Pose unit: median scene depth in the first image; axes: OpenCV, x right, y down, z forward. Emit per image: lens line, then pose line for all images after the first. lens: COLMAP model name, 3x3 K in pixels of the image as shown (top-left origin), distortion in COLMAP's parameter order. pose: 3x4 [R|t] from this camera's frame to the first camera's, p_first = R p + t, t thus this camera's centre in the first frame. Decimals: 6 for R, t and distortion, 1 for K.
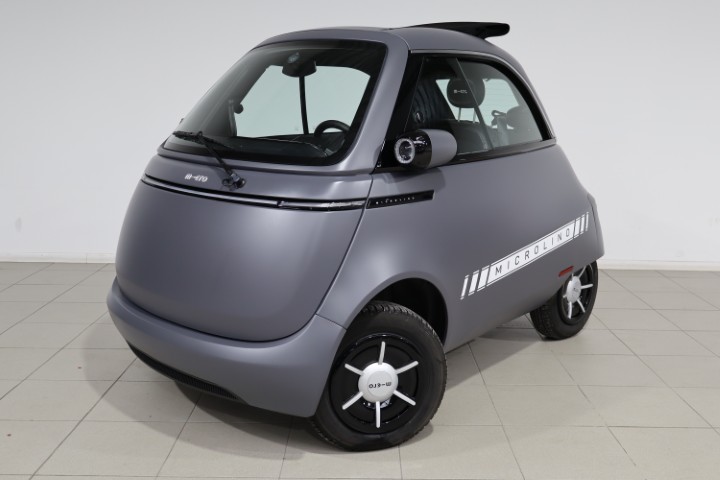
lens RADIAL K [[679.3, 0, 362.5], [0, 679.3, 236.6], [0, 0, 1]] dist [0.007625, 0.000000]
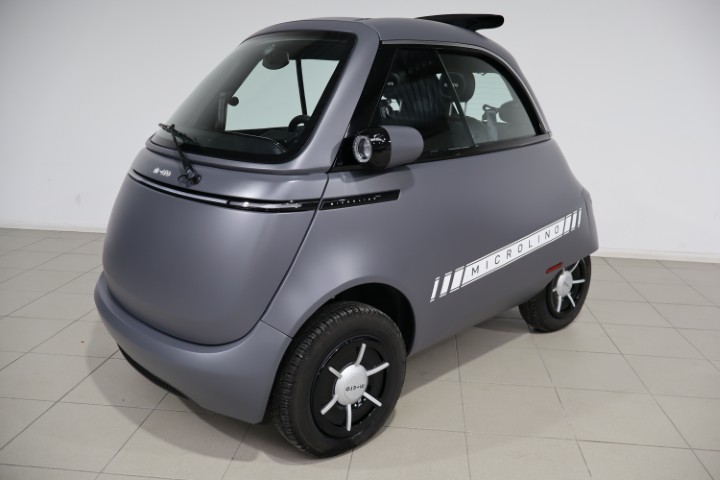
lens RADIAL K [[582.7, 0, 358.4], [0, 582.7, 244.5], [0, 0, 1]] dist [-0.011981, 0.031037]
pose [[0.996220, 0.026083, -0.082857, 0.100709], [-0.021334, 0.998107, 0.057690, -0.032444], [0.084205, -0.055704, 0.994890, 0.153391]]
